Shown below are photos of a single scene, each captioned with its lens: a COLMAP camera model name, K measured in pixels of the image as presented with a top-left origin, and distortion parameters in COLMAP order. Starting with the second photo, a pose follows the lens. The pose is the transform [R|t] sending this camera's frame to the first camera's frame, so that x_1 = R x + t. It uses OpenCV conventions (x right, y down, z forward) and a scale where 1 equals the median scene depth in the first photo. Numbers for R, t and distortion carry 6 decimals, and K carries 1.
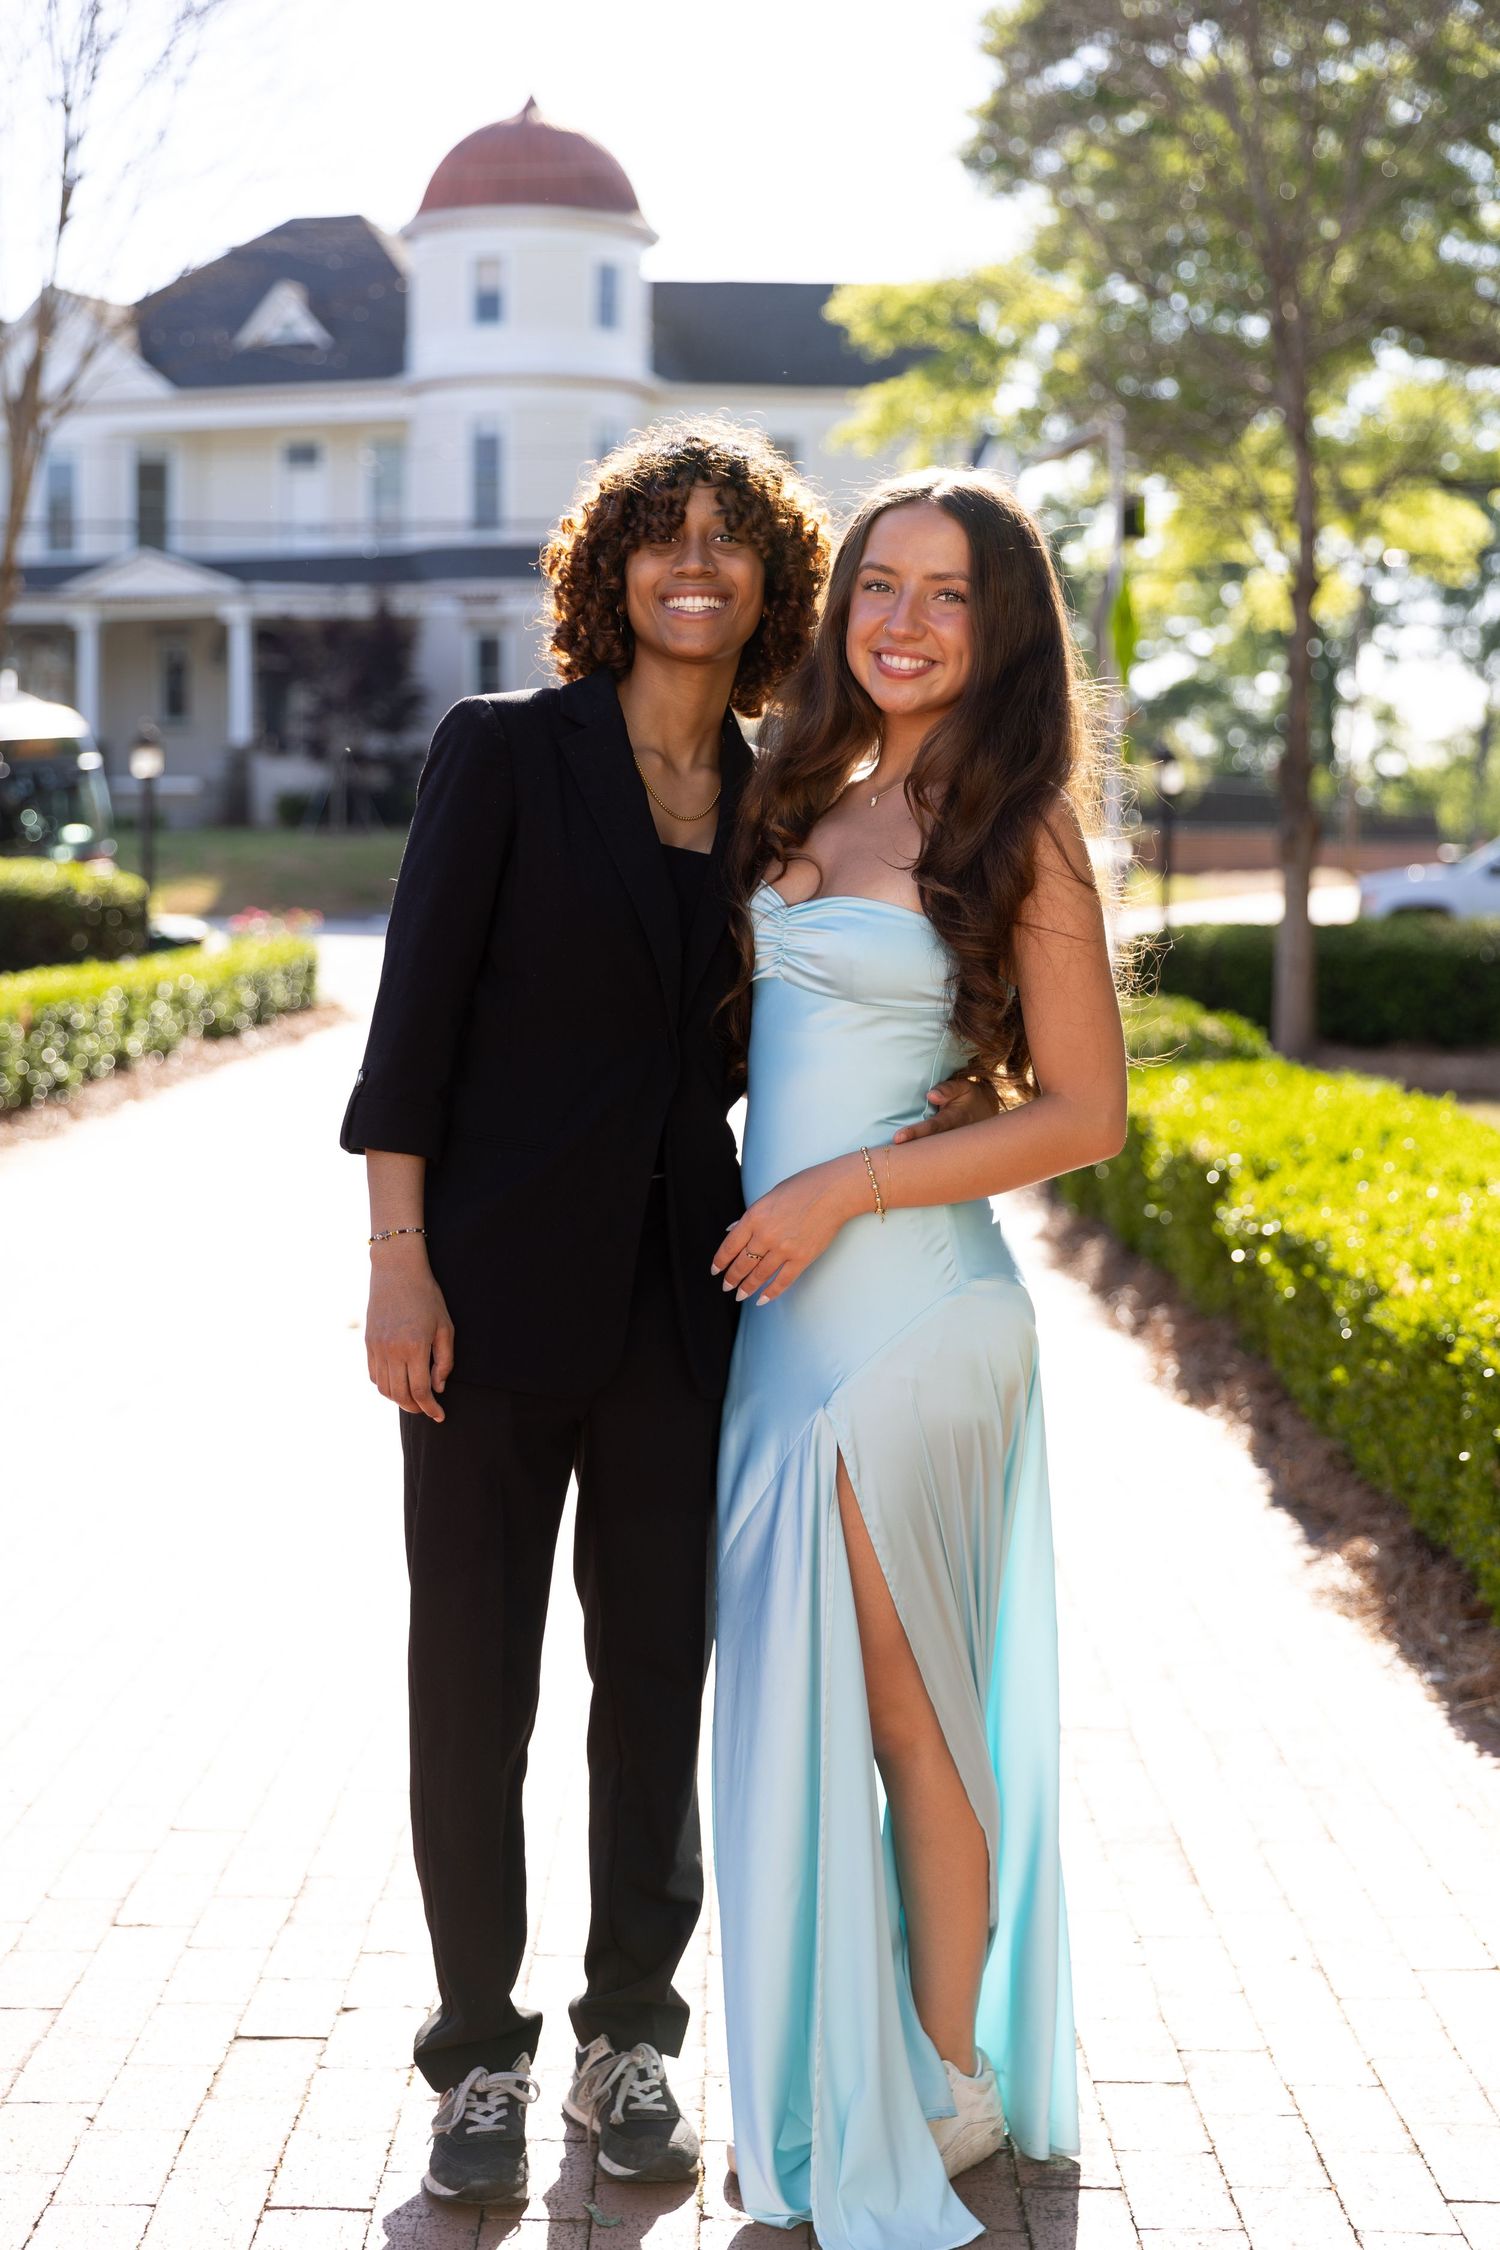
lens RADIAL K [[3515.8, 0, 750.0], [0, 3515.8, 1125.0], [0, 0, 1]] dist [-0.031624, 0.220282]
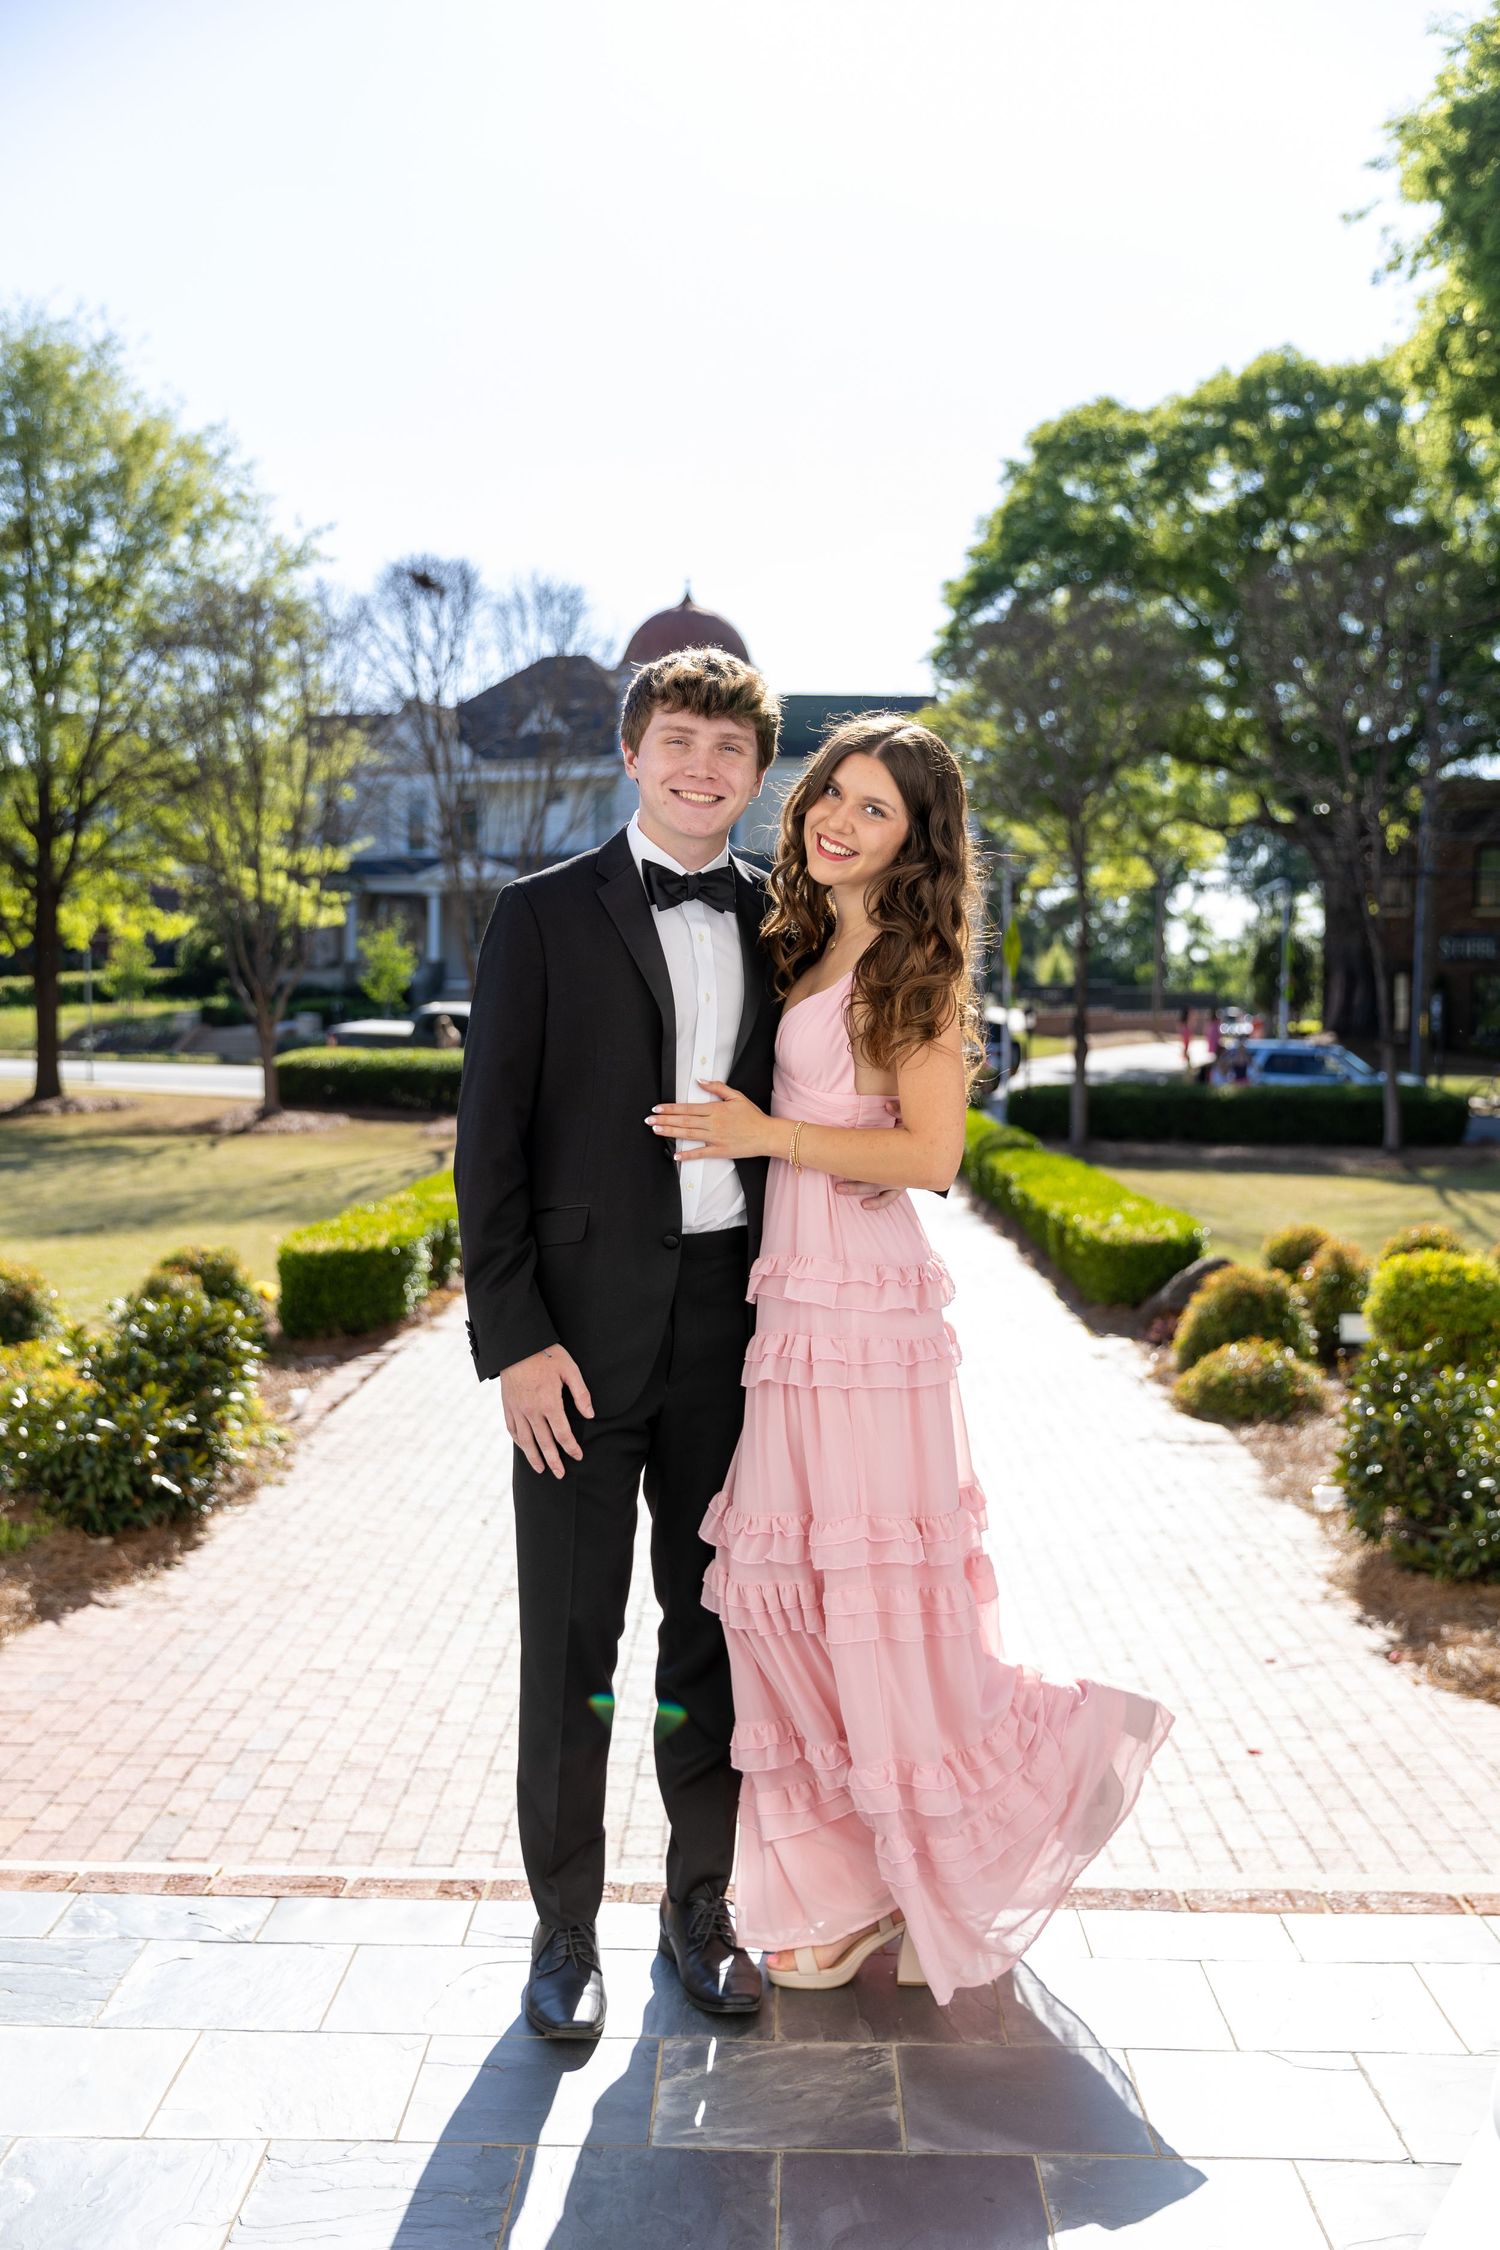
lens RADIAL K [[2290.4, 0, 750.0], [0, 2290.4, 1125.0], [0, 0, 1]] dist [0.011907, -0.140840]
pose [[0.999848, 0.001862, -0.017307, -0.010482], [-0.002288, 0.999693, -0.024659, 0.001494], [0.017256, 0.024695, 0.999546, -0.144599]]
